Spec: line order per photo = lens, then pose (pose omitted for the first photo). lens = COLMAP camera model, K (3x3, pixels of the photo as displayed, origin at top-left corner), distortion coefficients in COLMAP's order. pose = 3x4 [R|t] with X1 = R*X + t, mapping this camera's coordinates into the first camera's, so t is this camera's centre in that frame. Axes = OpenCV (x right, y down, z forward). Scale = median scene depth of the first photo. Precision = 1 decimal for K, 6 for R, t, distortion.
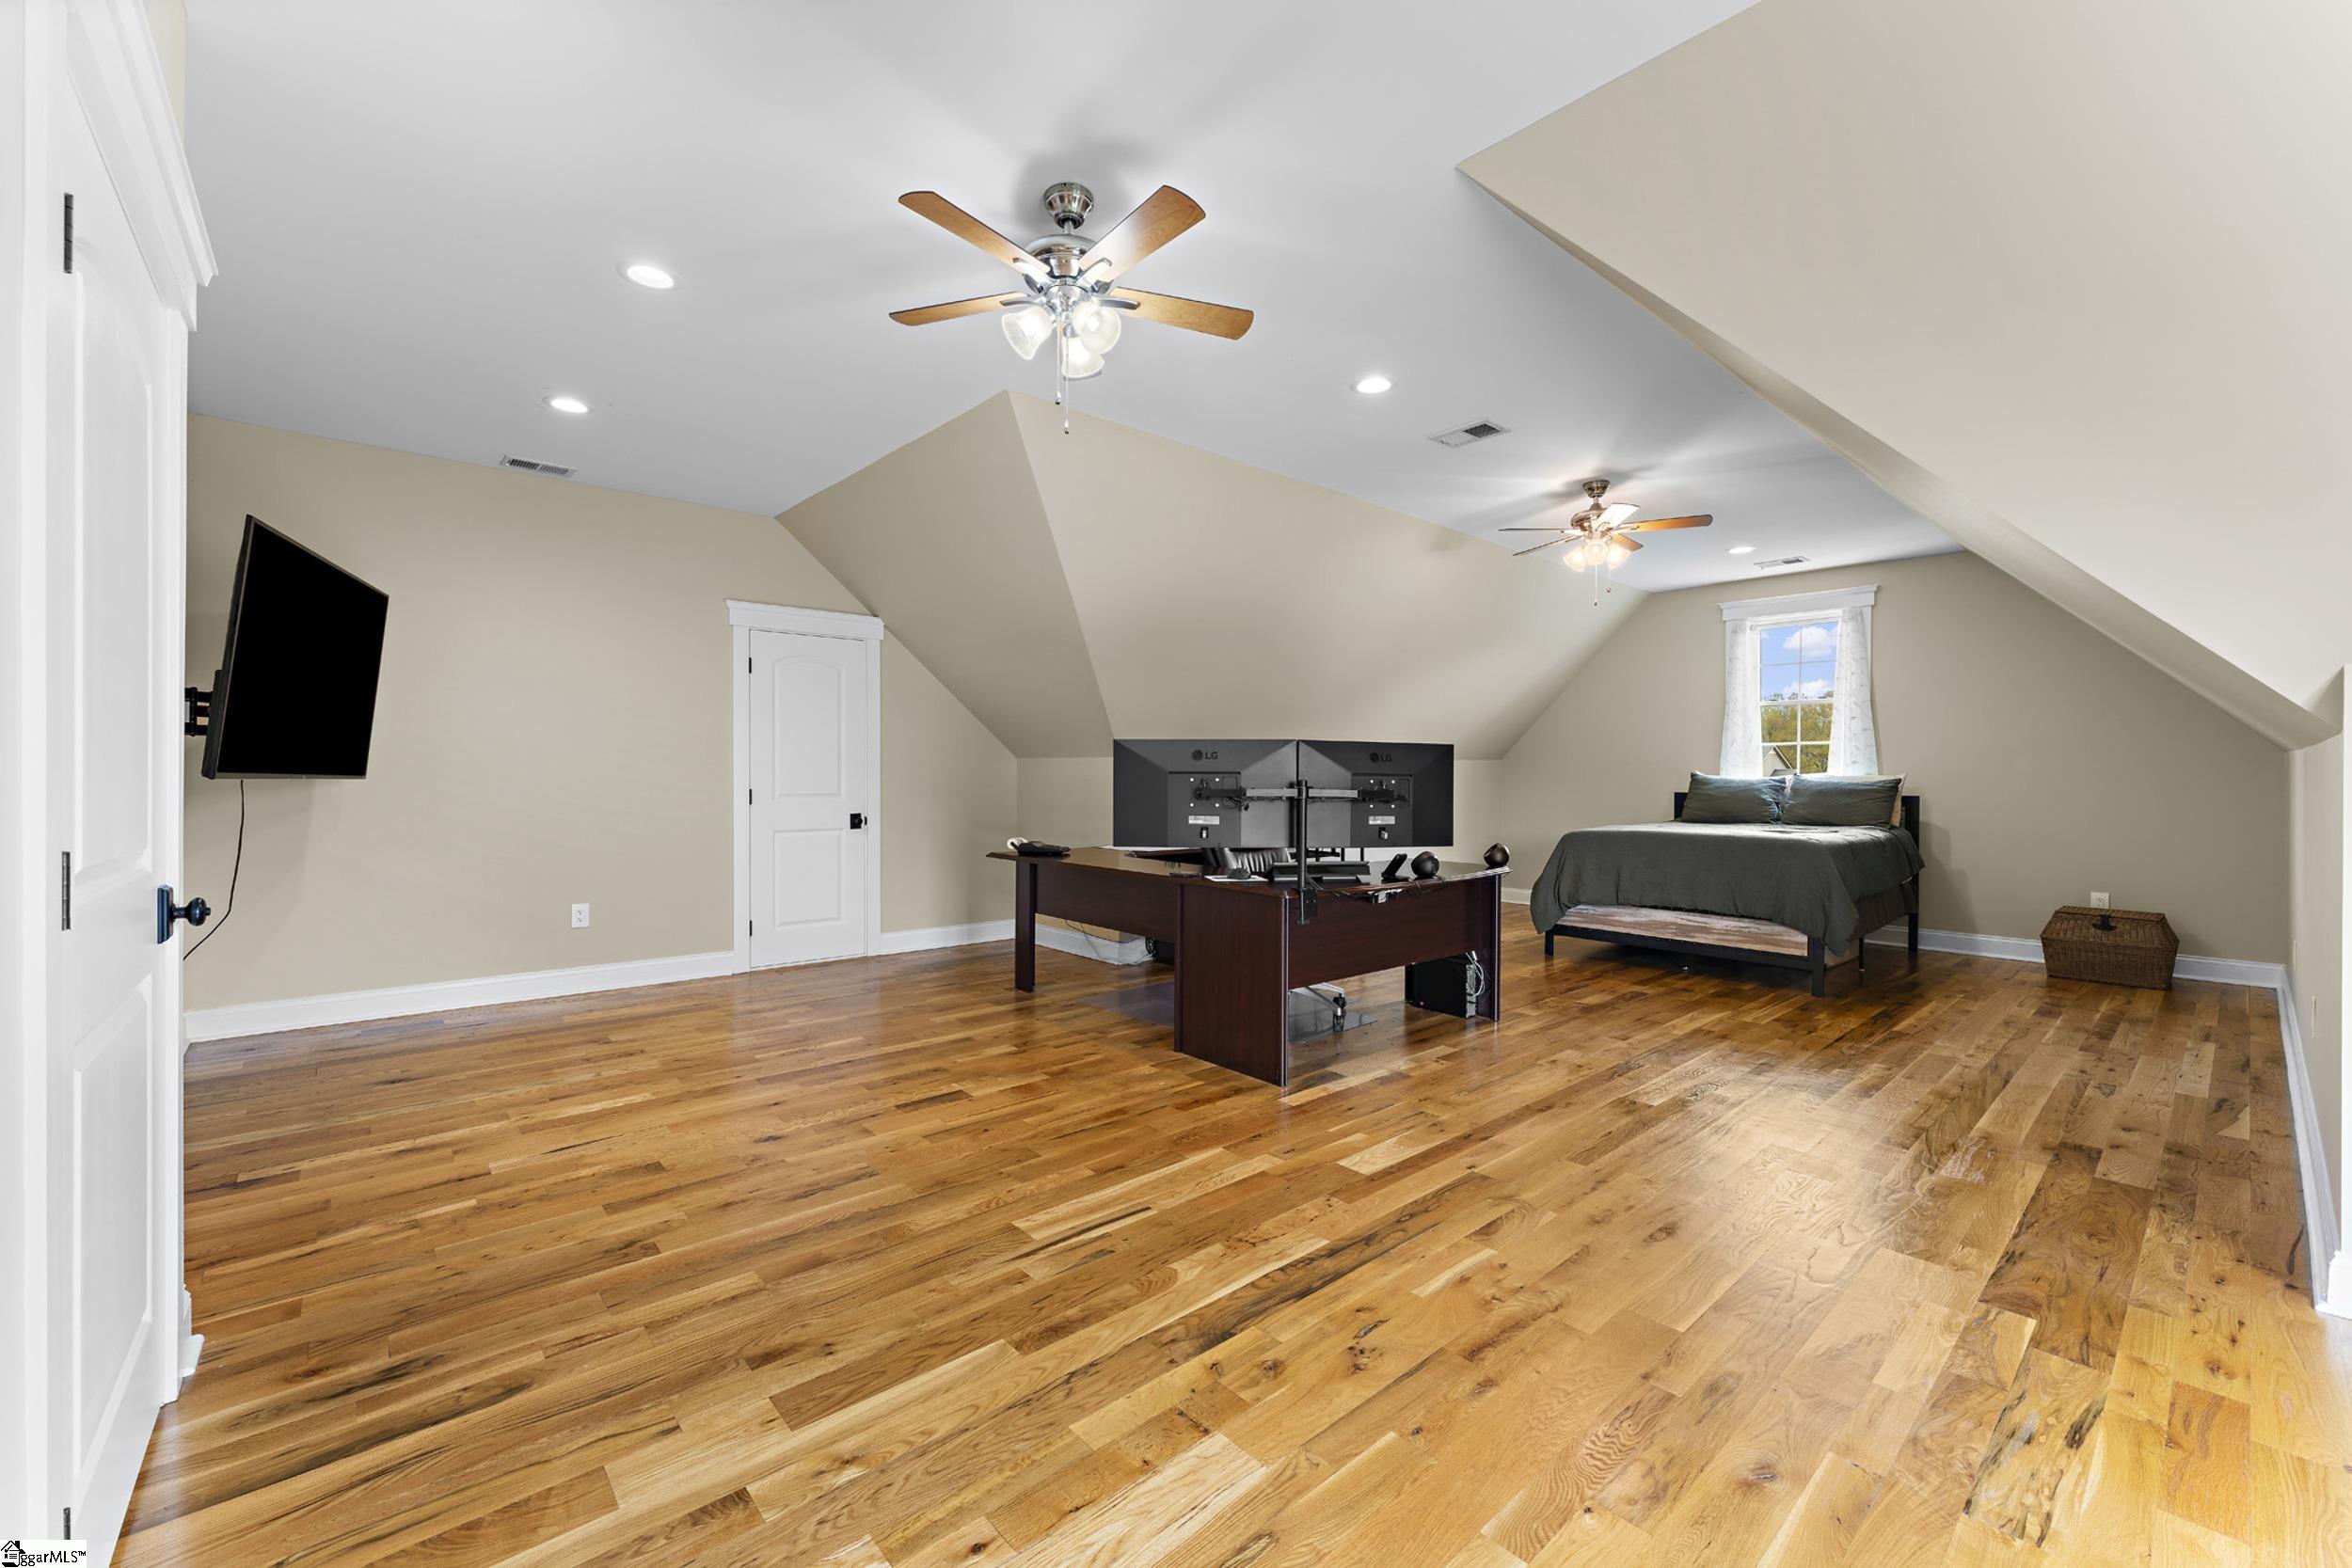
lens RADIAL K [[947.0, 0, 1167.0], [0, 947.0, 782.9], [0, 0, 1]] dist [0.003603, 0.000324]
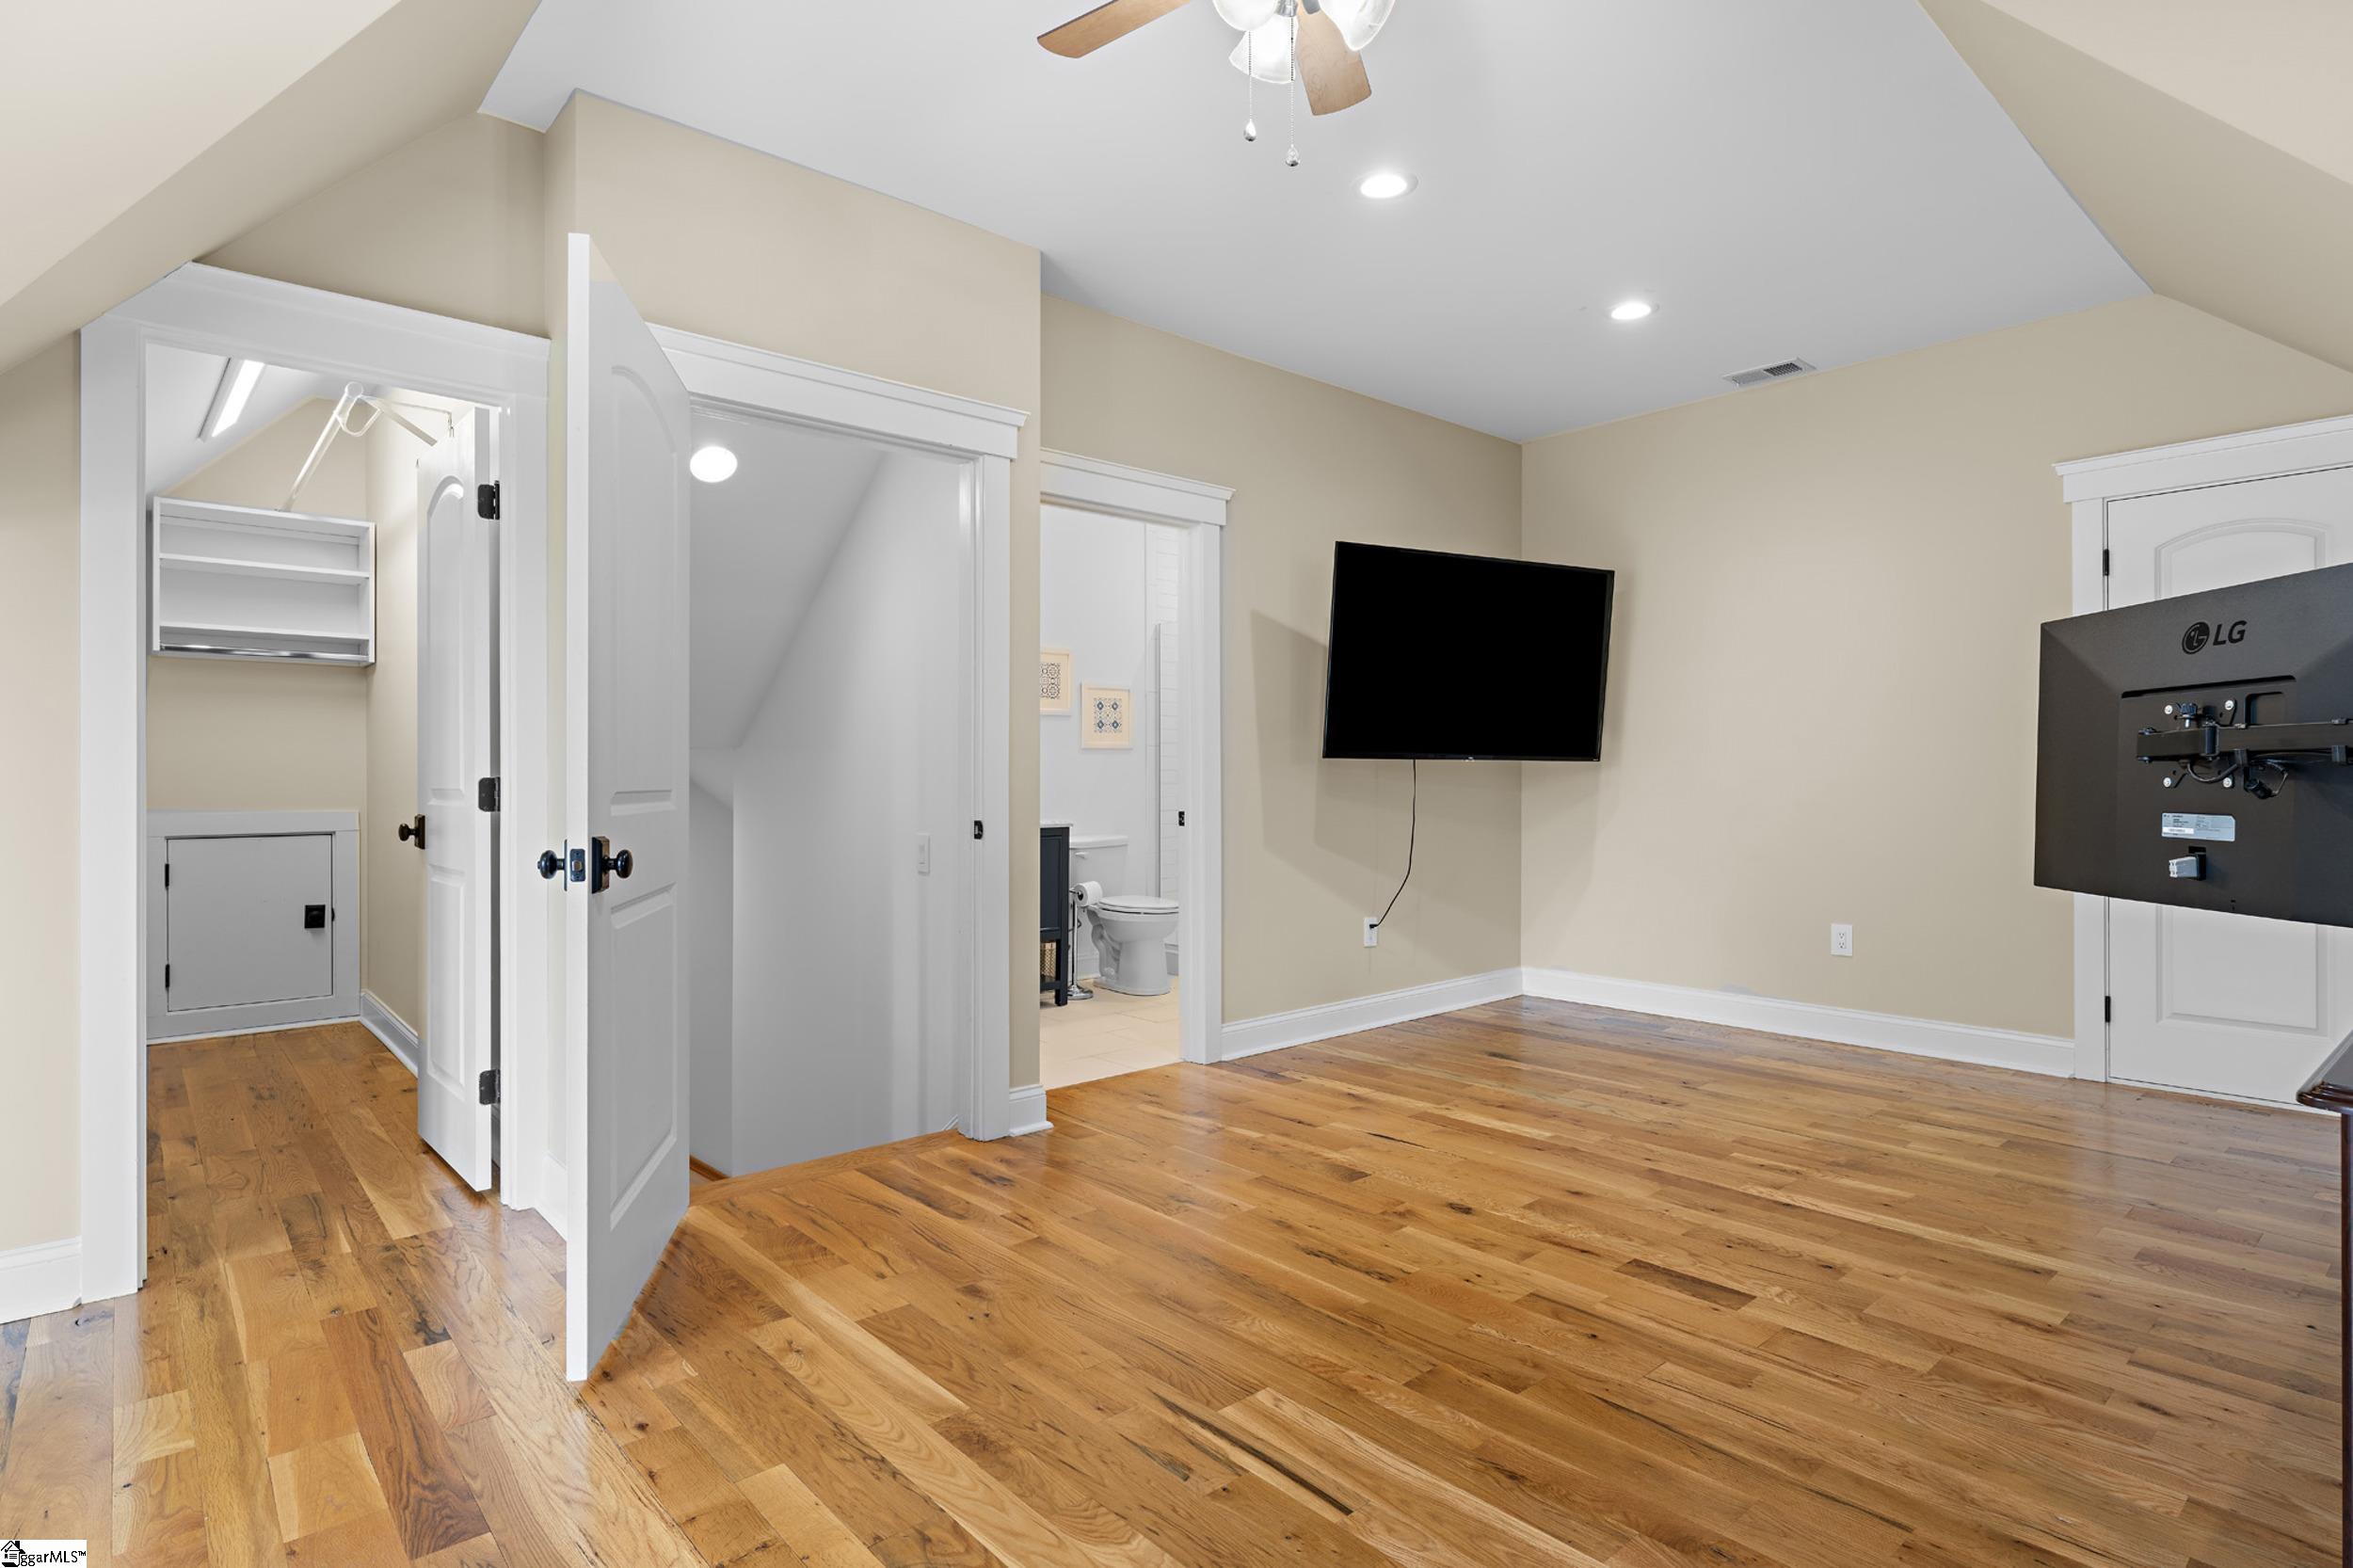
lens RADIAL K [[1204.9, 0, 1168.6], [0, 1204.9, 781.0], [0, 0, 1]] dist [0.005228, -0.000476]
pose [[-0.002629, -0.004249, -0.999988, 0.561388], [-0.002703, 0.999987, -0.004242, 0.030682], [0.999993, 0.002692, -0.002641, 0.754648]]
